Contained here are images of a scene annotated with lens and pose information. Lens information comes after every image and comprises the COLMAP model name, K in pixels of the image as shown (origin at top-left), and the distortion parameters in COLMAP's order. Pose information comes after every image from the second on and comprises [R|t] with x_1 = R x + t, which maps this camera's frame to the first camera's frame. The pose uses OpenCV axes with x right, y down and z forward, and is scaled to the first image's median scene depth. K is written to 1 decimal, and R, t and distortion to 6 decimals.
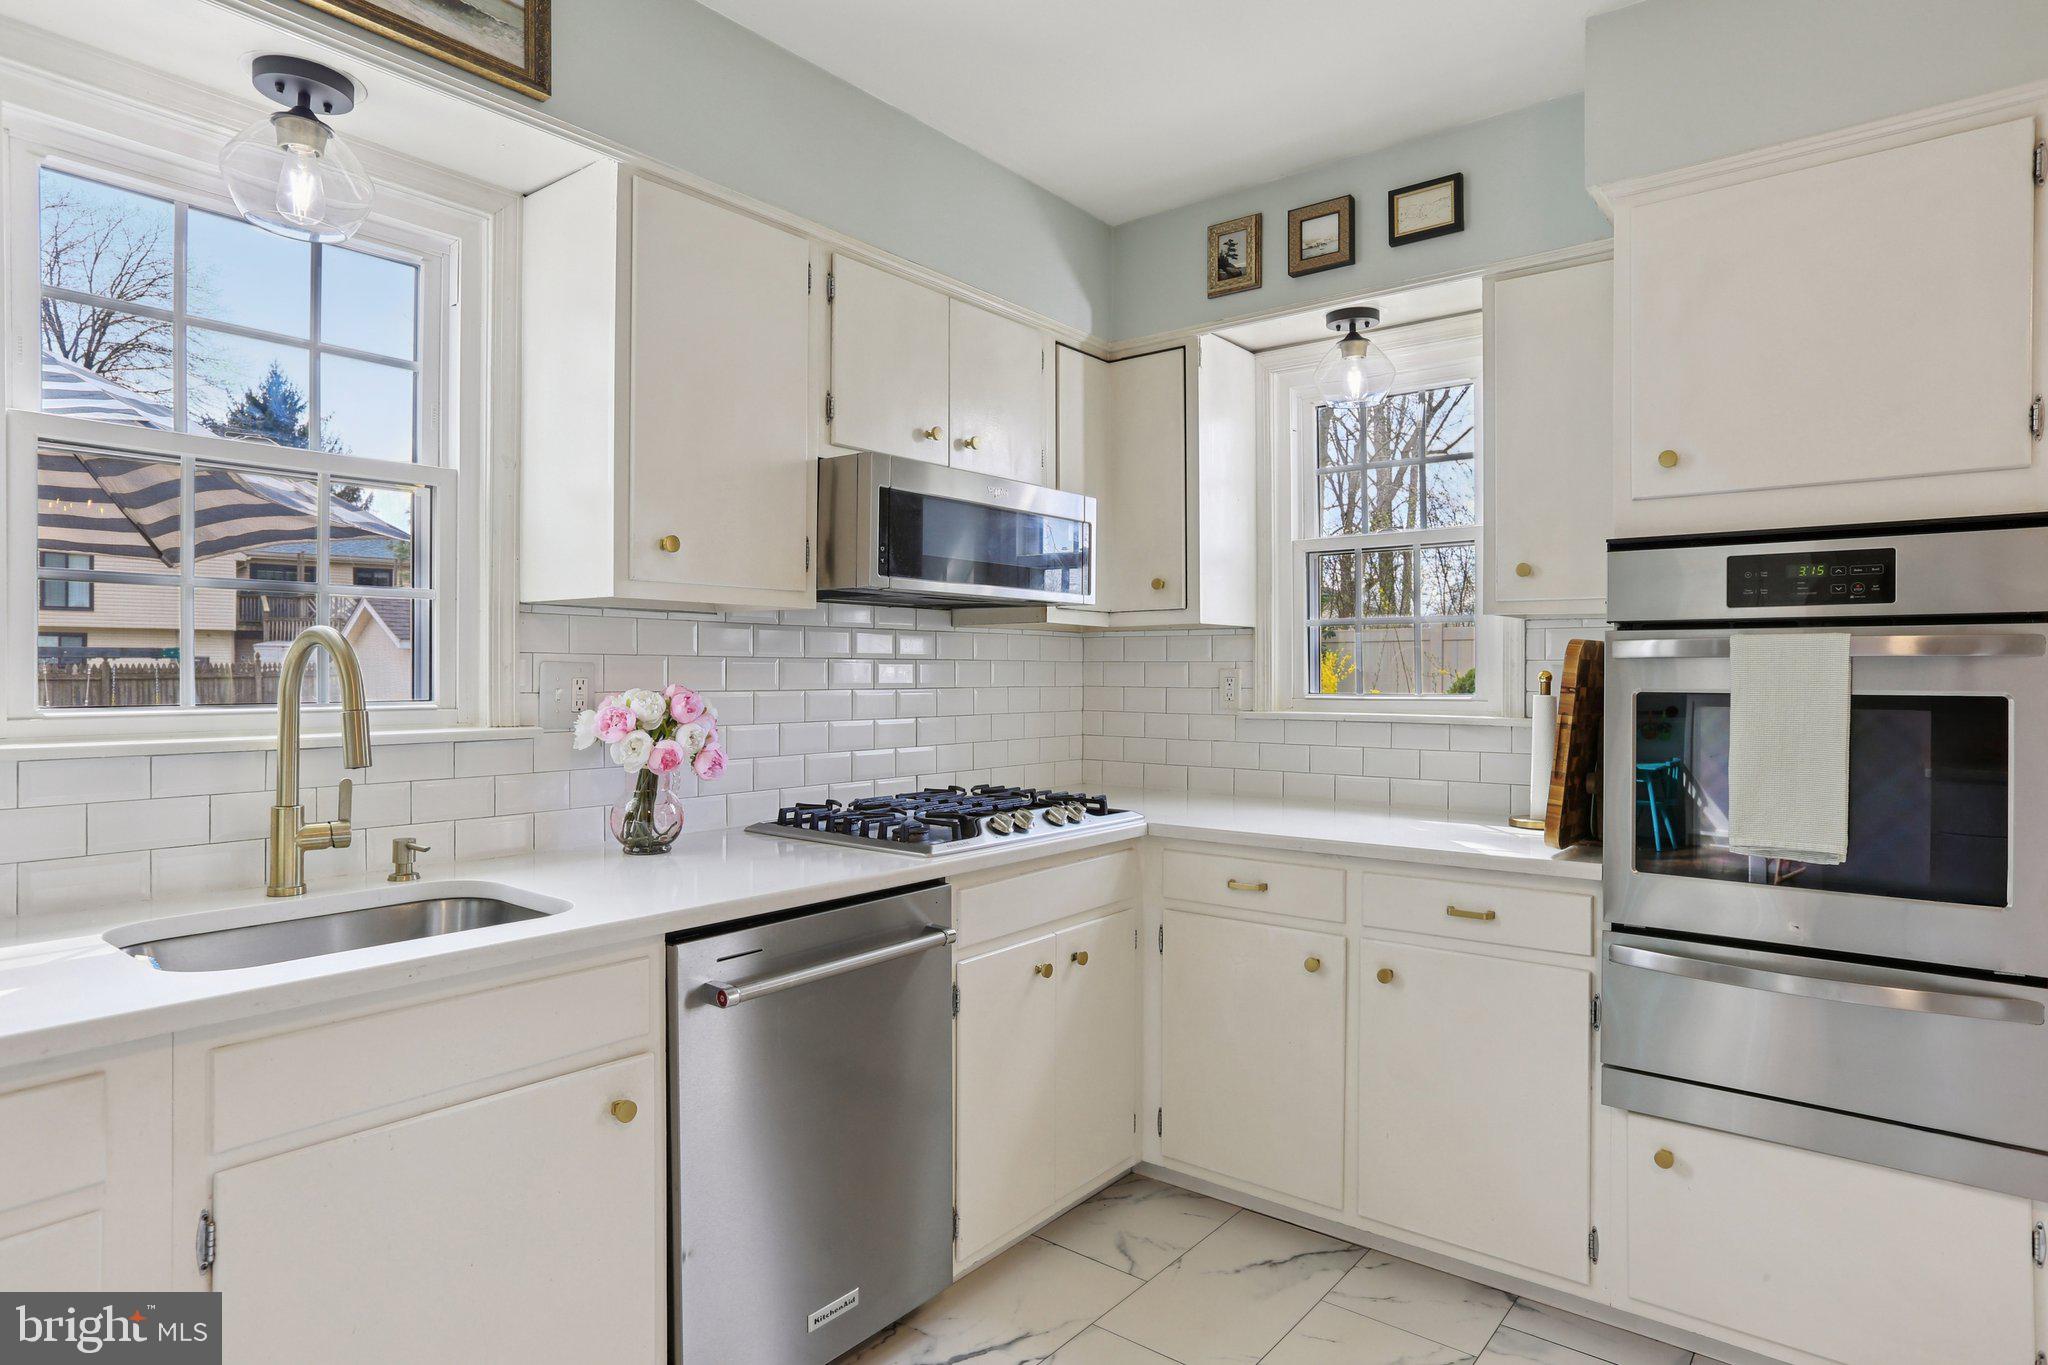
lens RADIAL K [[1147.0, 0, 1016.7], [0, 1147.0, 671.8], [0, 0, 1]] dist [-0.030315, 0.020642]
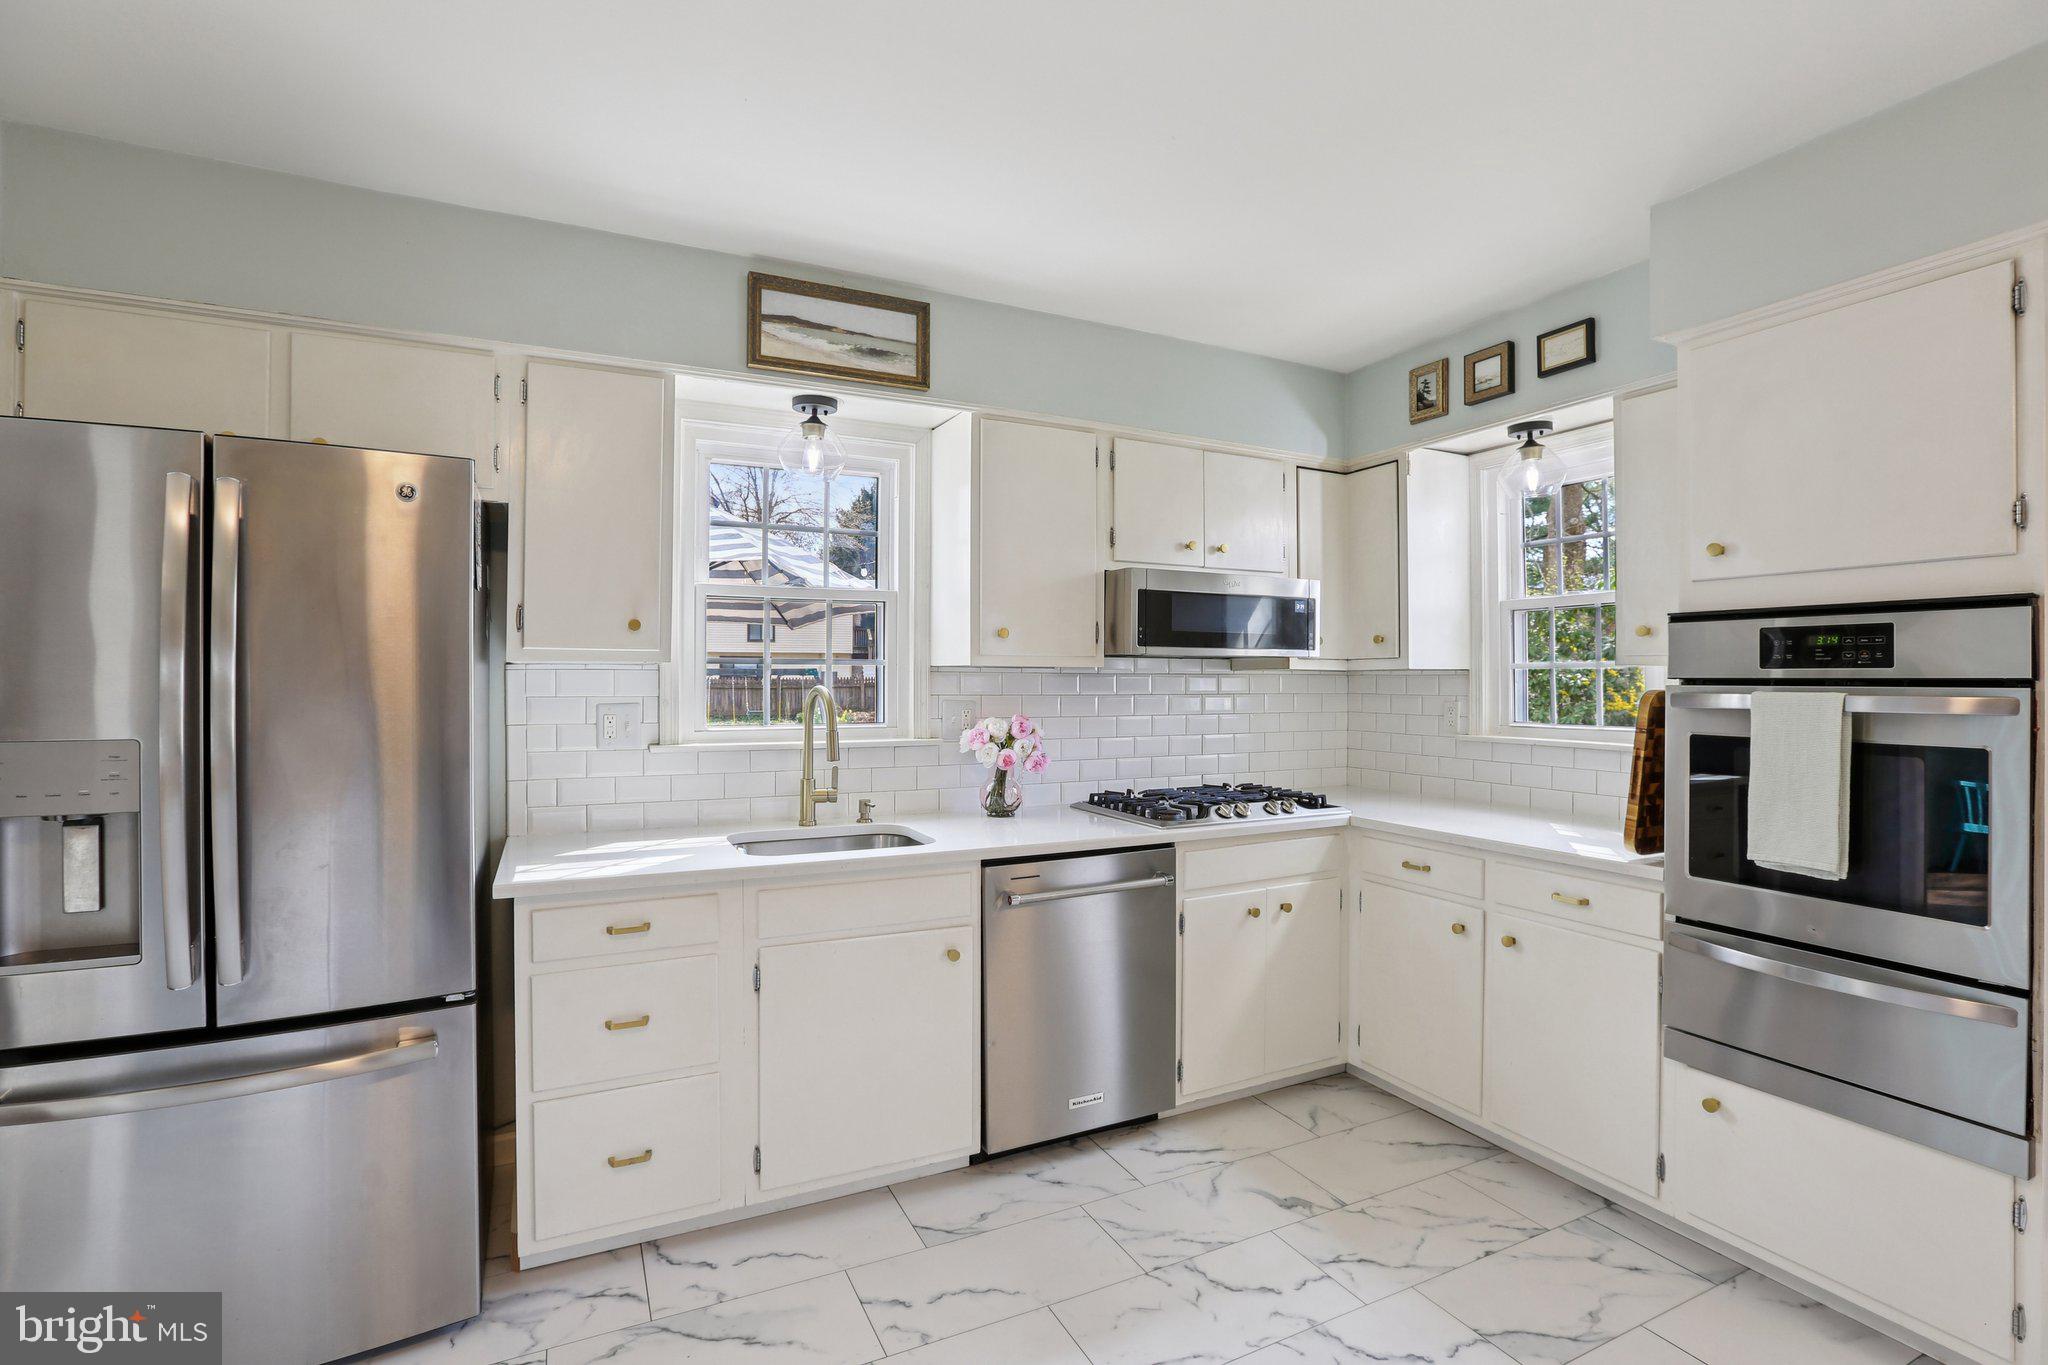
lens RADIAL K [[952.3, 0, 1014.2], [0, 952.3, 675.2], [0, 0, 1]] dist [-0.045334, 0.012511]
pose [[0.904218, -0.001478, -0.427069, 0.283187], [-0.000485, 0.999990, -0.004488, -0.039361], [0.427071, 0.004265, 0.904208, -0.239164]]
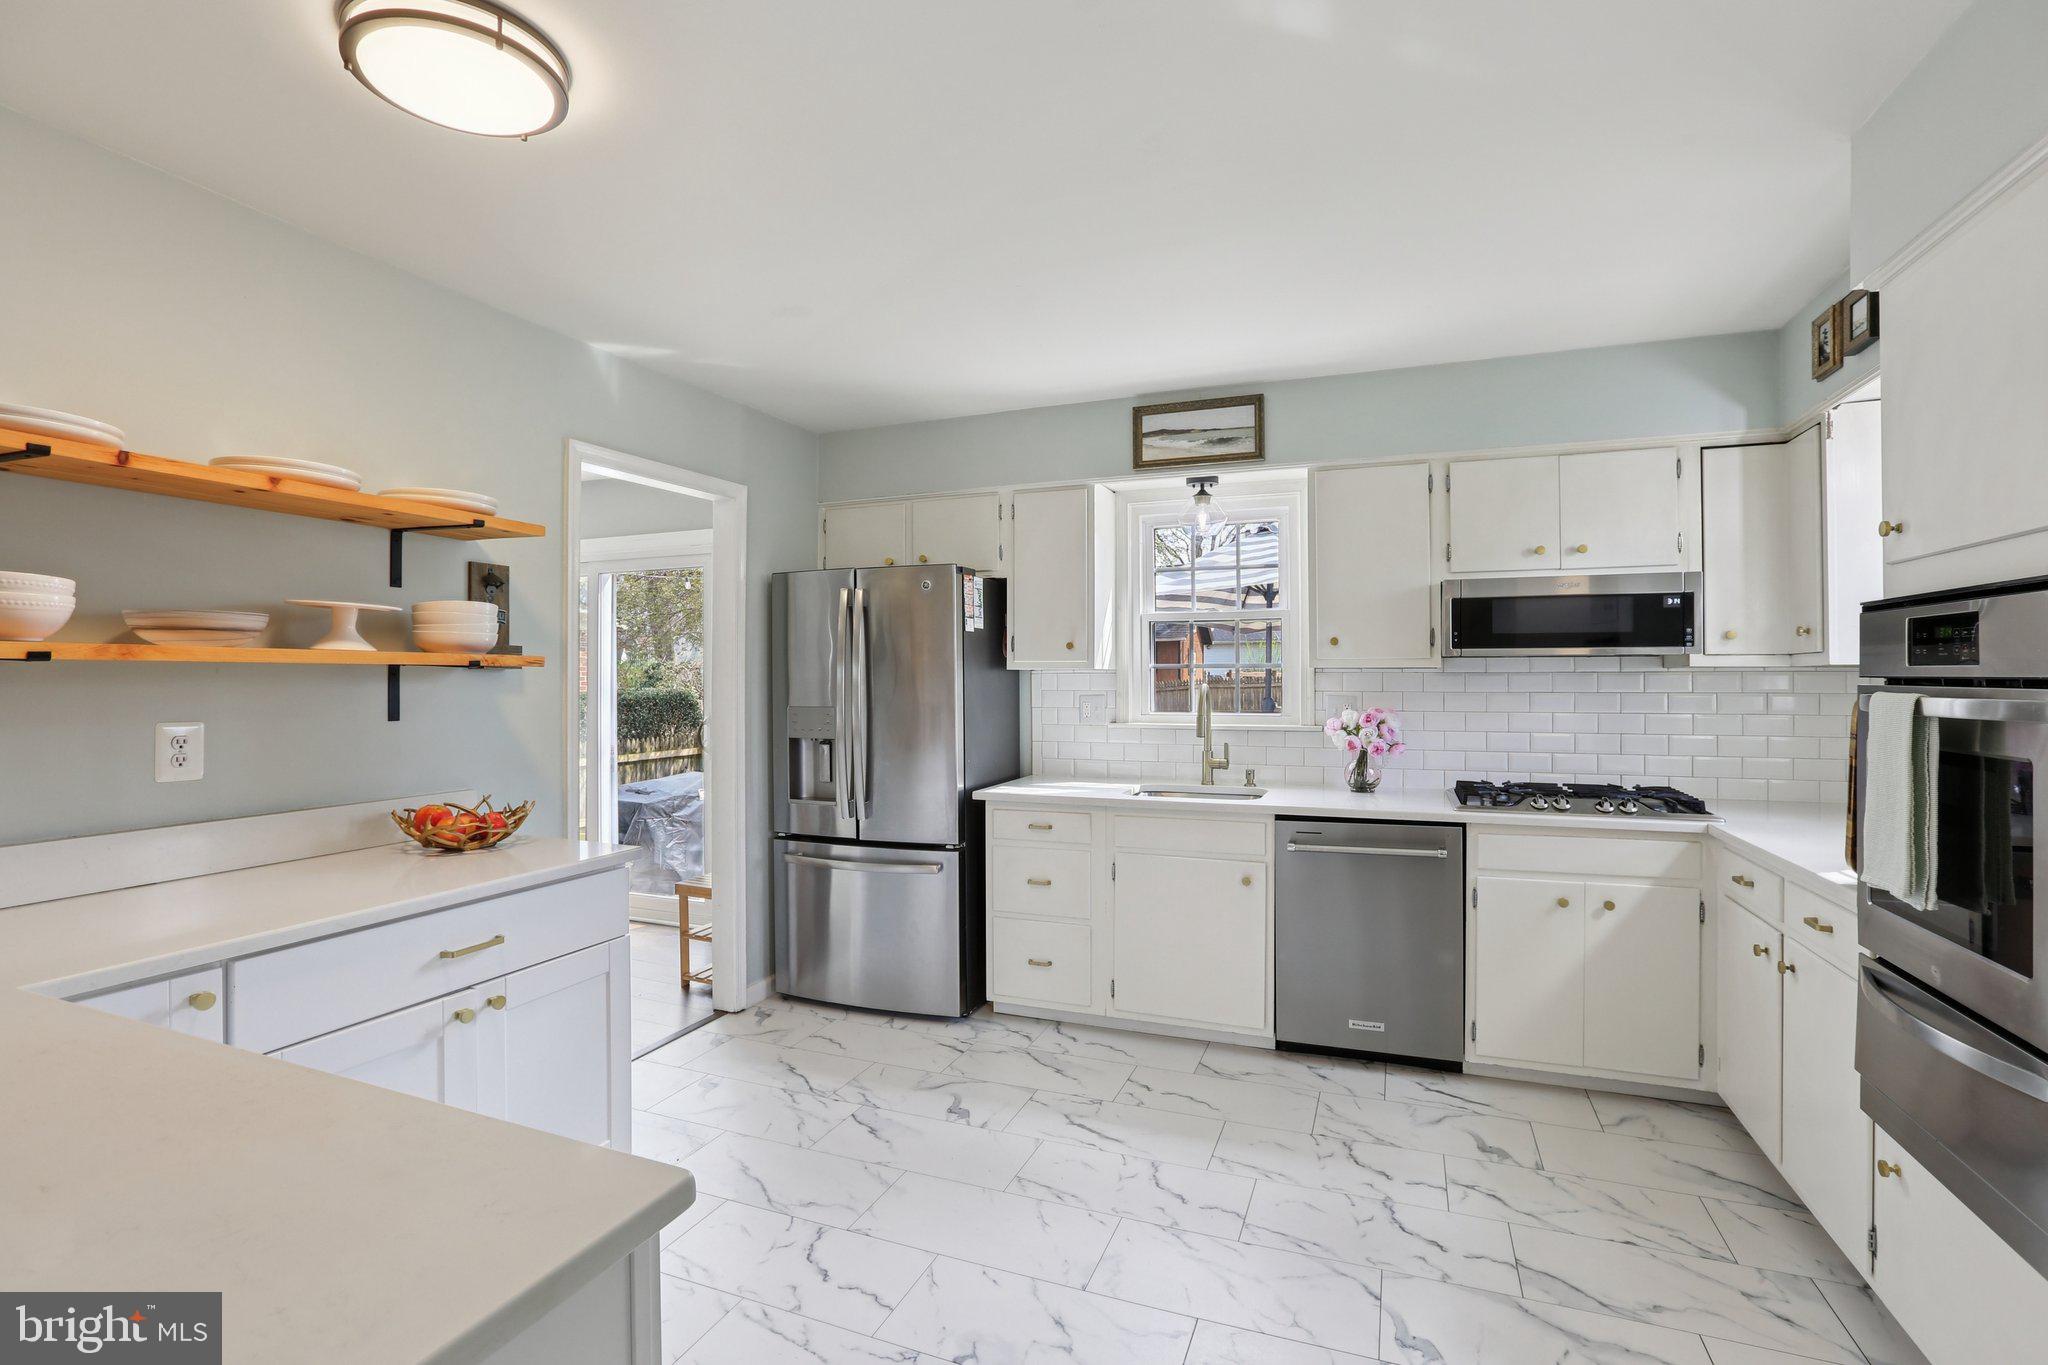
lens RADIAL K [[952.3, 0, 1006.1], [0, 952.3, 675.7], [0, 0, 1]] dist [-0.045334, 0.012511]
pose [[0.279499, -0.003431, -0.960140, 1.078505], [0.003440, 0.999991, -0.002572, -0.042323], [0.960140, -0.002584, 0.279508, -0.054852]]
